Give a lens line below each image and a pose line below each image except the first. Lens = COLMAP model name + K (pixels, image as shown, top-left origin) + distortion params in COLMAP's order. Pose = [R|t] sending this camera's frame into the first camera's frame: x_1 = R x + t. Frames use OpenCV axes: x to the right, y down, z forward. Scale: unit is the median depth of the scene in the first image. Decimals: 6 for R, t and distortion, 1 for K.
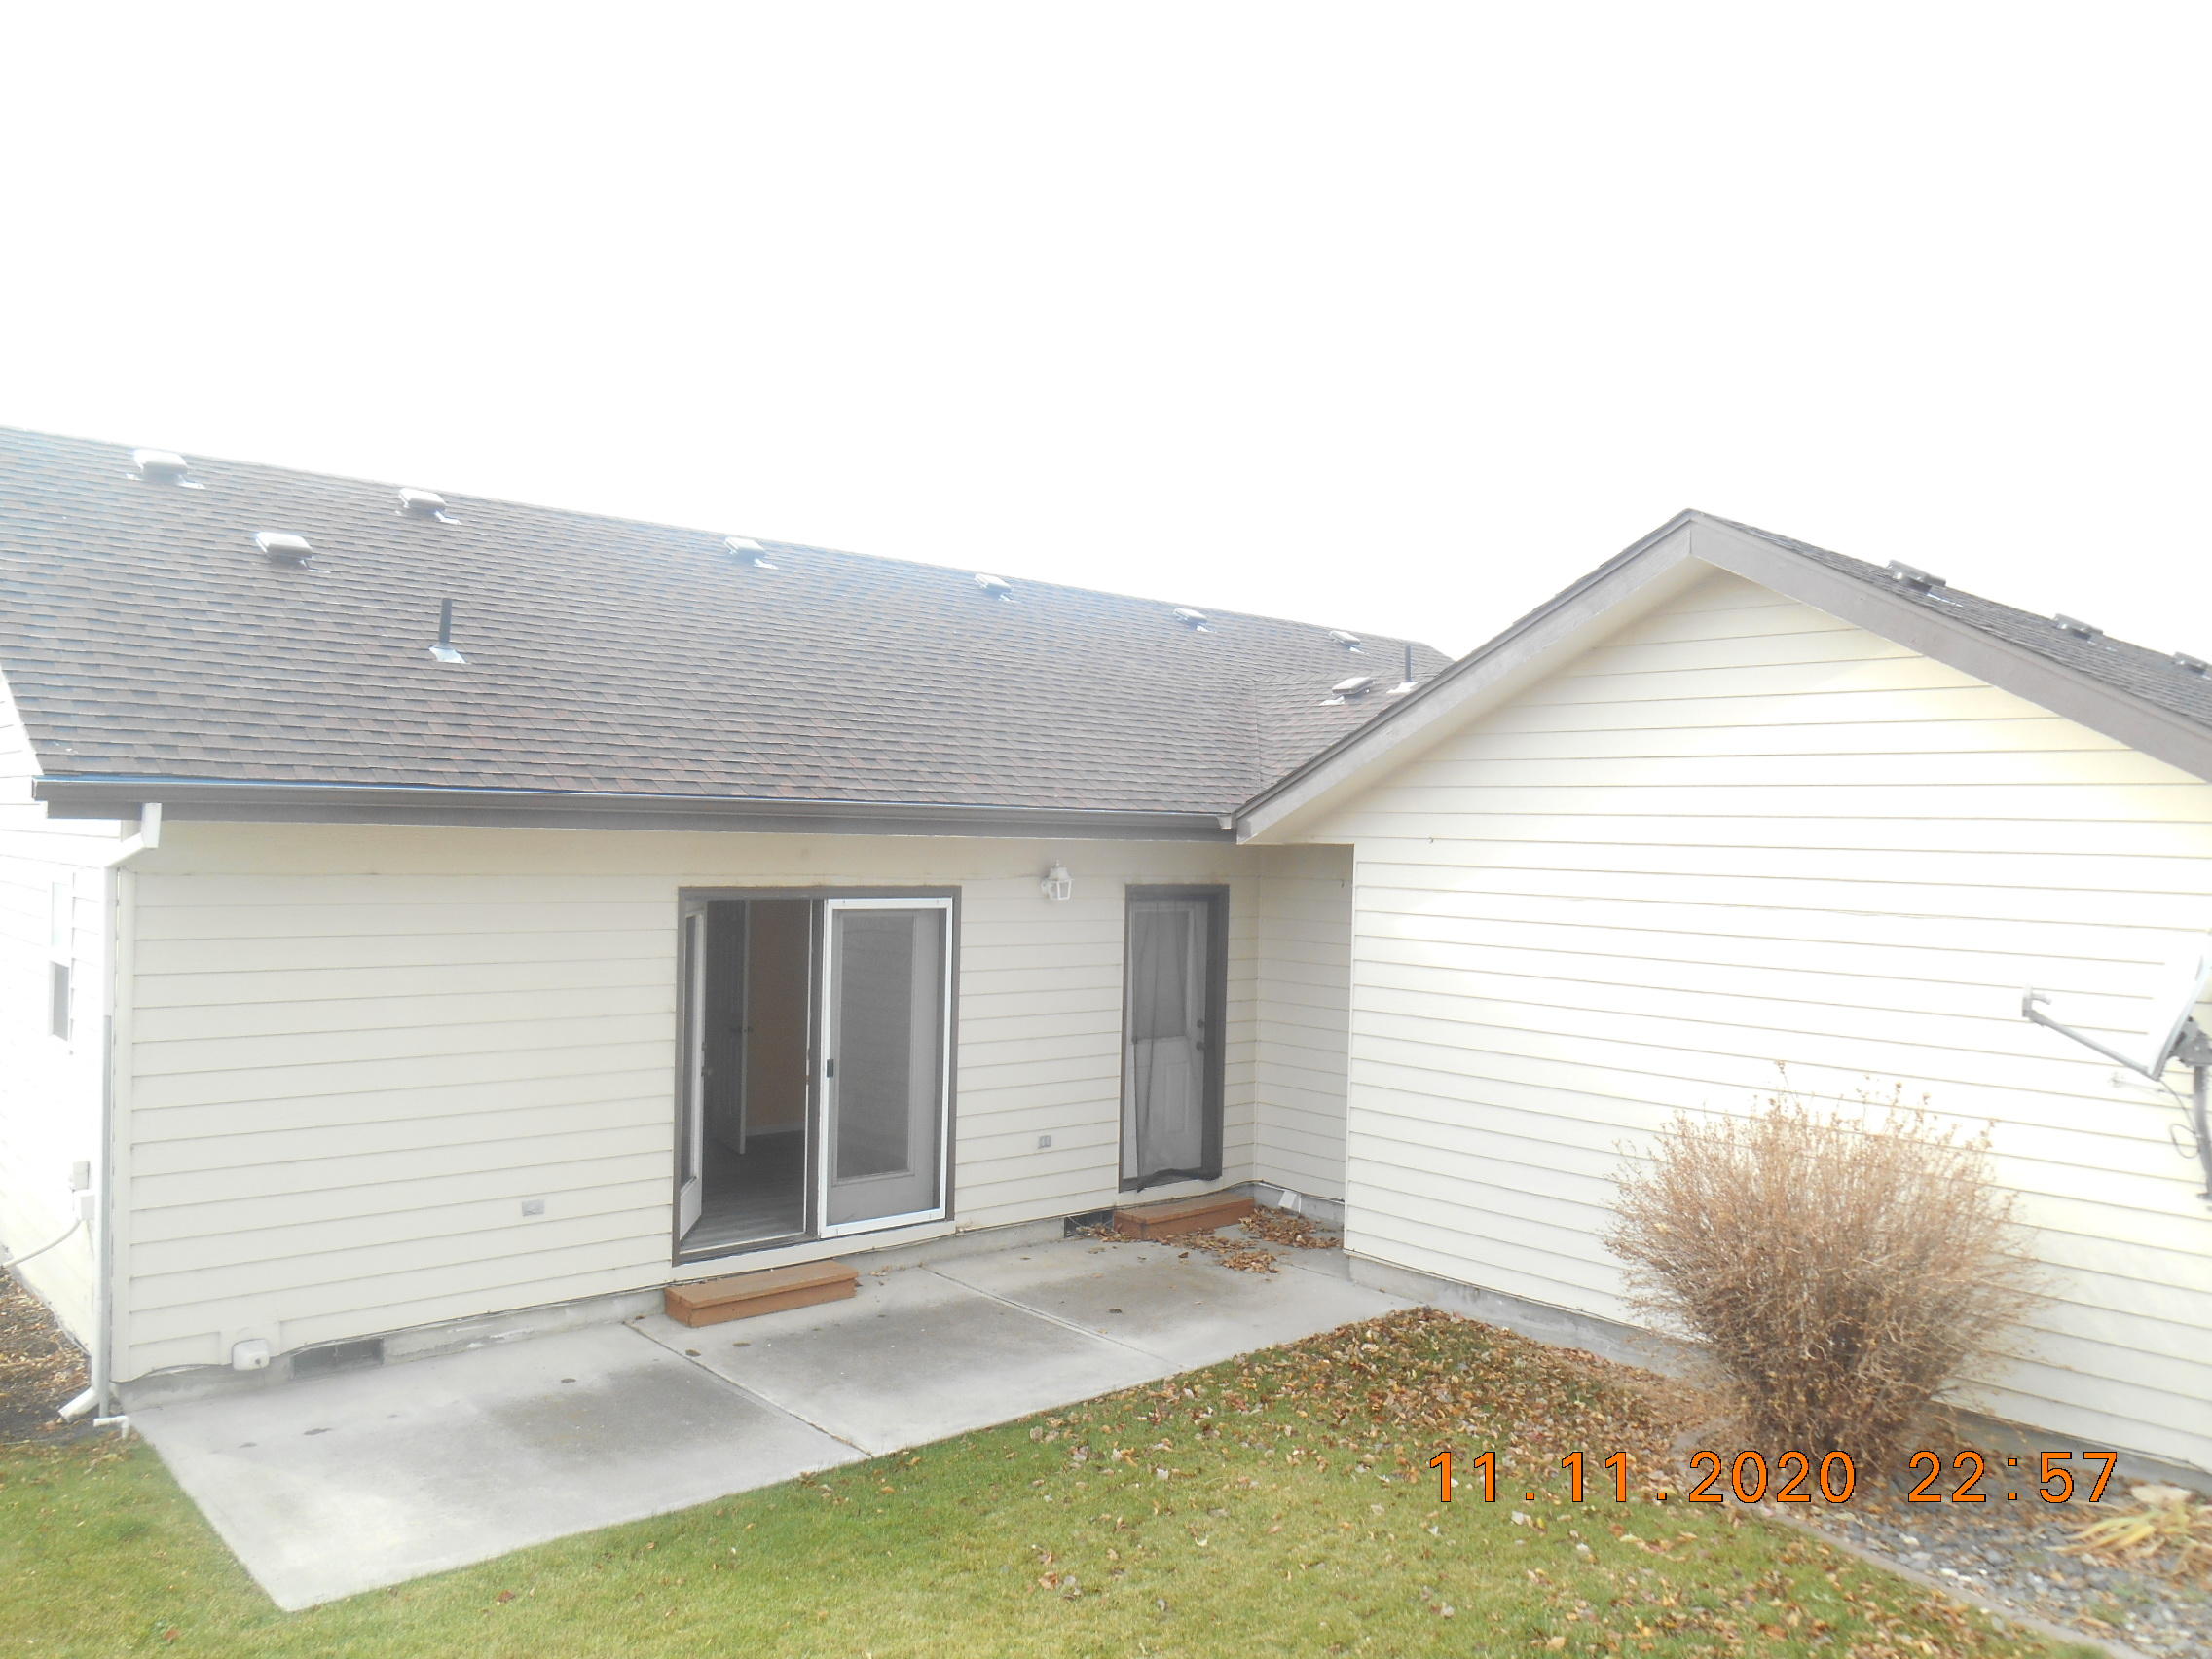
lens RADIAL K [[1695.9, 0, 1106.0], [0, 1695.9, 829.5], [0, 0, 1]] dist [-0.010302, -0.000785]
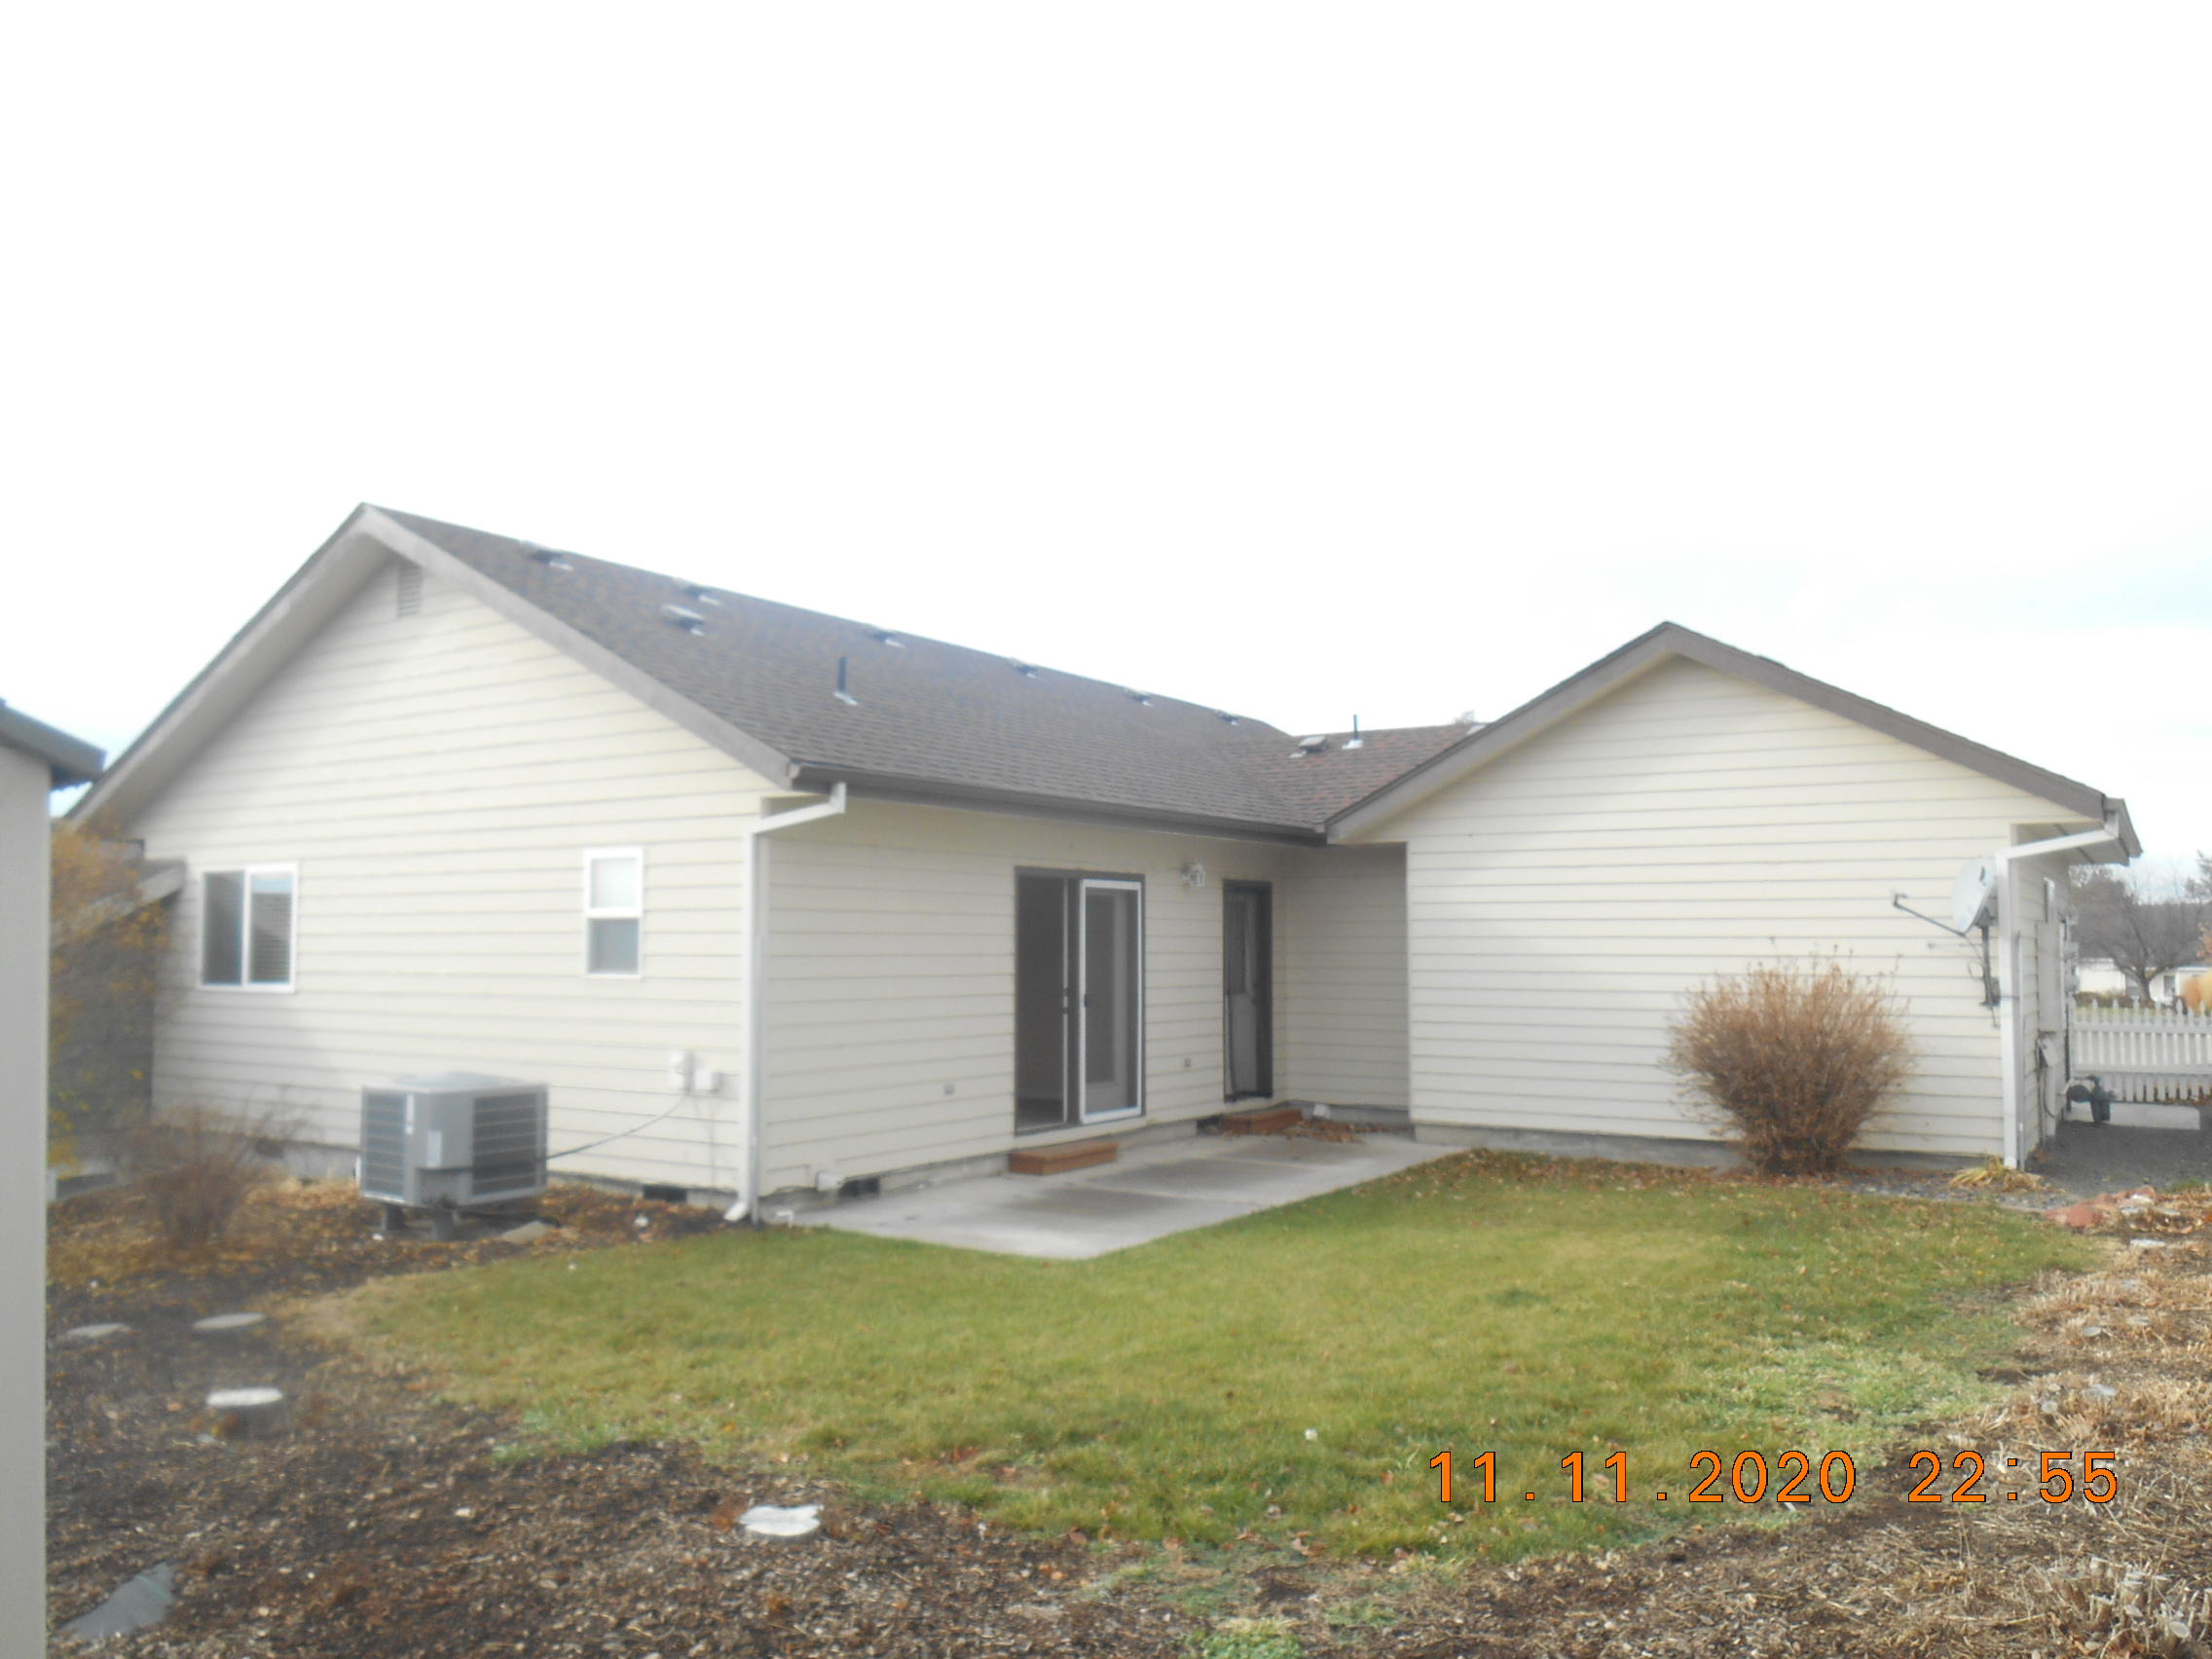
lens RADIAL K [[1695.9, 0, 1106.0], [0, 1695.9, 829.5], [0, 0, 1]] dist [-0.010302, -0.000785]
pose [[0.963308, -0.004180, 0.268366, -0.515735], [0.020736, 0.998049, -0.058889, 0.081995], [-0.267596, 0.062293, 0.961515, -0.350962]]
